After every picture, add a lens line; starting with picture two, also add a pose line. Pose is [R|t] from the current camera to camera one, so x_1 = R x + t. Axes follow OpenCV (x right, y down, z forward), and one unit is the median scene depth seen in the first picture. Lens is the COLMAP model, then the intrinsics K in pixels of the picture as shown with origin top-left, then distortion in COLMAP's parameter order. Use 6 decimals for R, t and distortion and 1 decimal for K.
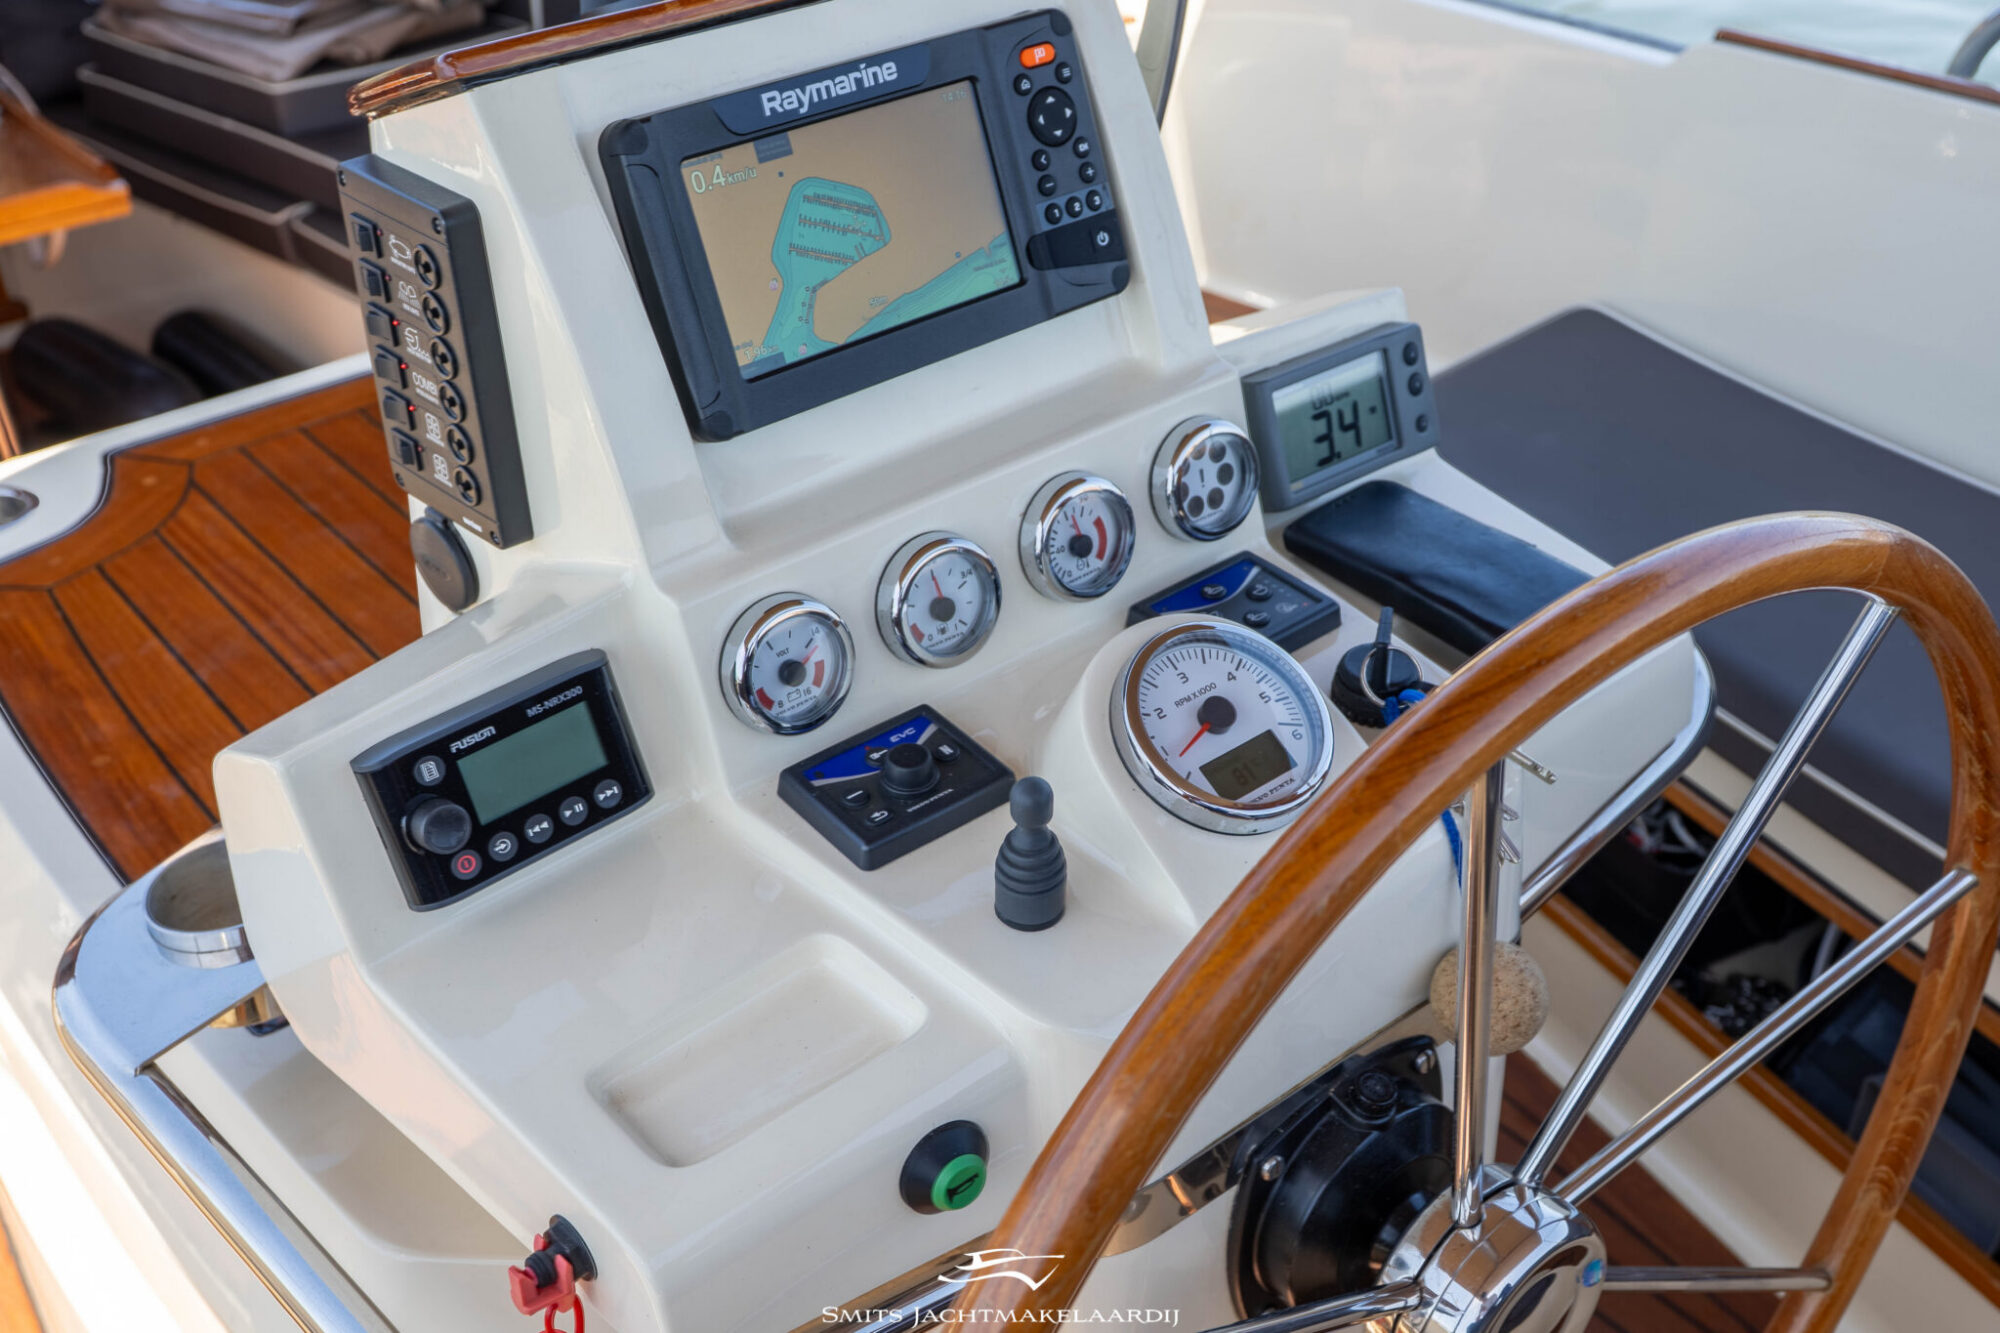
lens RADIAL K [[2020.8, 0, 994.8], [0, 2020.8, 673.6], [0, 0, 1]] dist [0.002643, 0.000000]
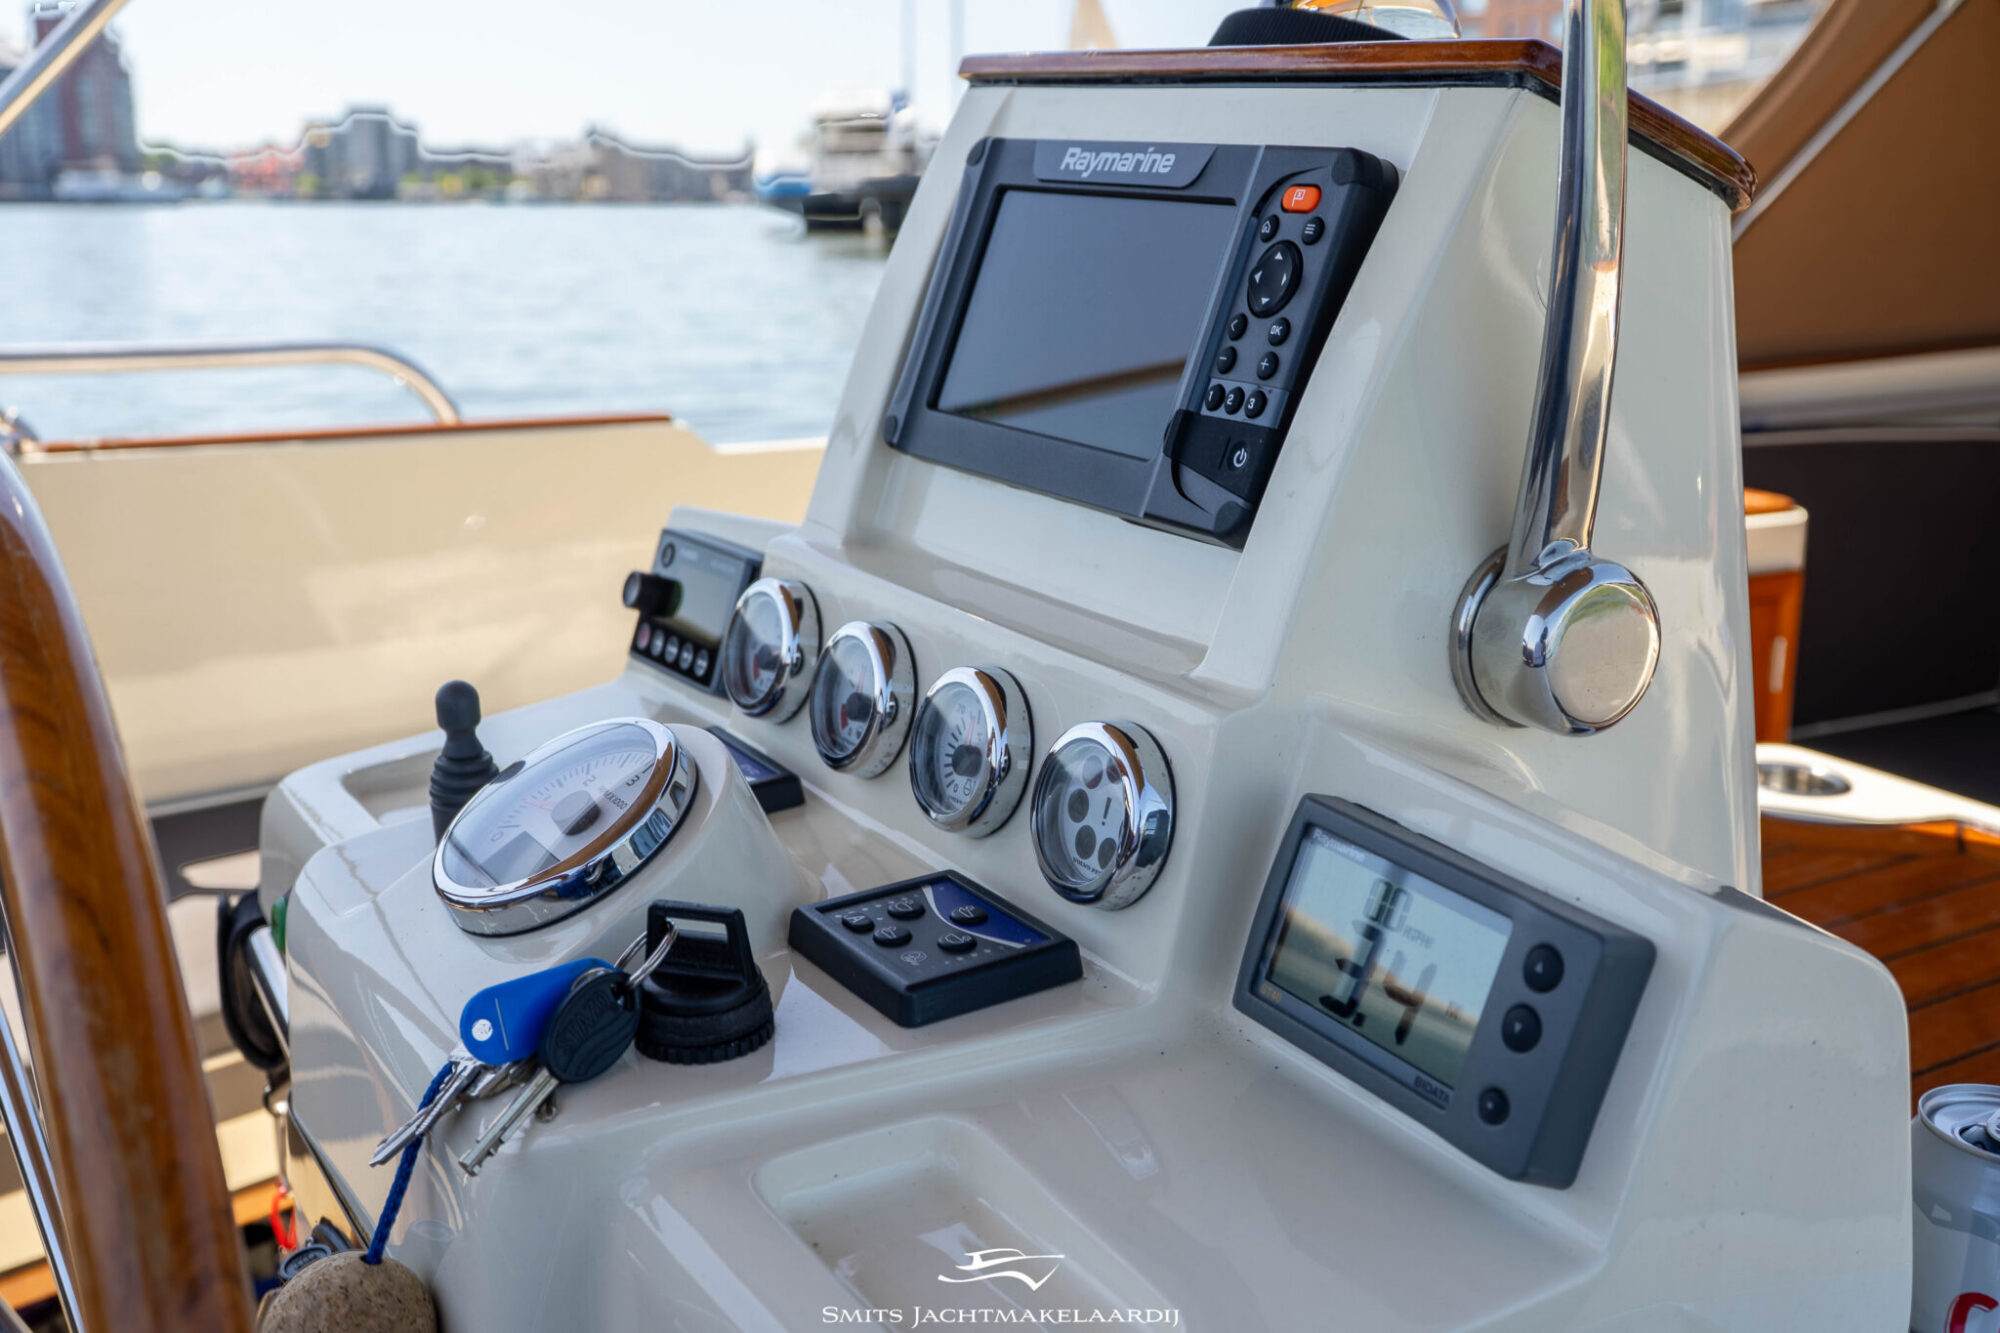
lens RADIAL K [[2020.8, 0, 999.2], [0, 2020.8, 665.5], [0, 0, 1]] dist [0.002643, 0.000000]
pose [[-0.116263, 0.287078, -0.950825, 0.813200], [-0.563522, 0.769249, 0.301161, -0.352228], [0.817879, 0.570825, 0.072340, 1.005109]]
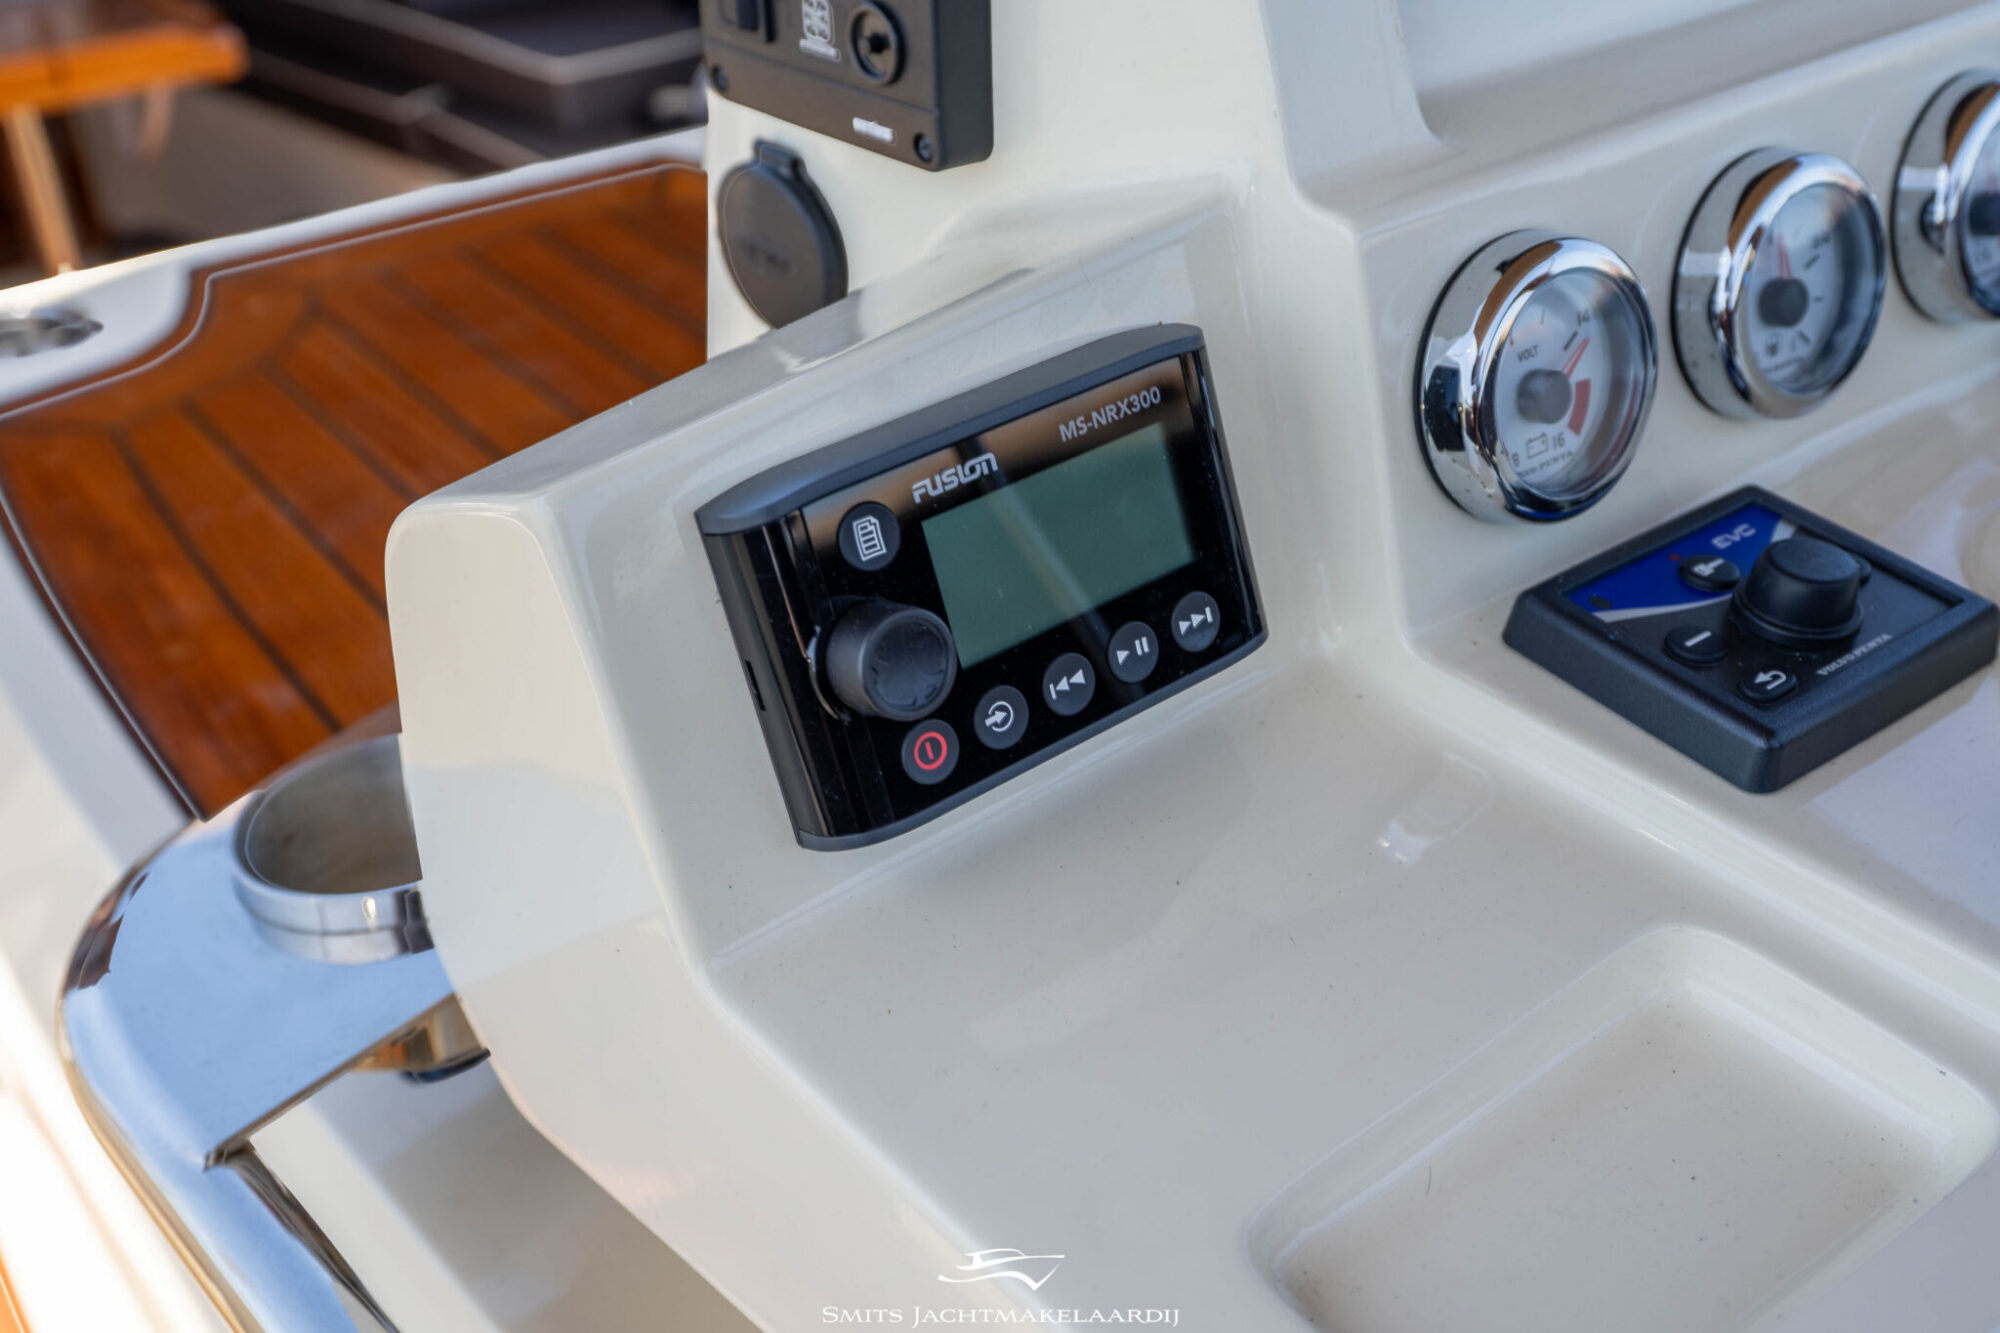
lens RADIAL K [[2020.8, 0, 994.2], [0, 2020.8, 637.7], [0, 0, 1]] dist [0.002643, 0.000000]
pose [[0.998904, 0.022359, -0.041130, -0.209071], [-0.023479, 0.999361, -0.026956, 0.073762], [0.040501, 0.027892, 0.998790, 0.494718]]
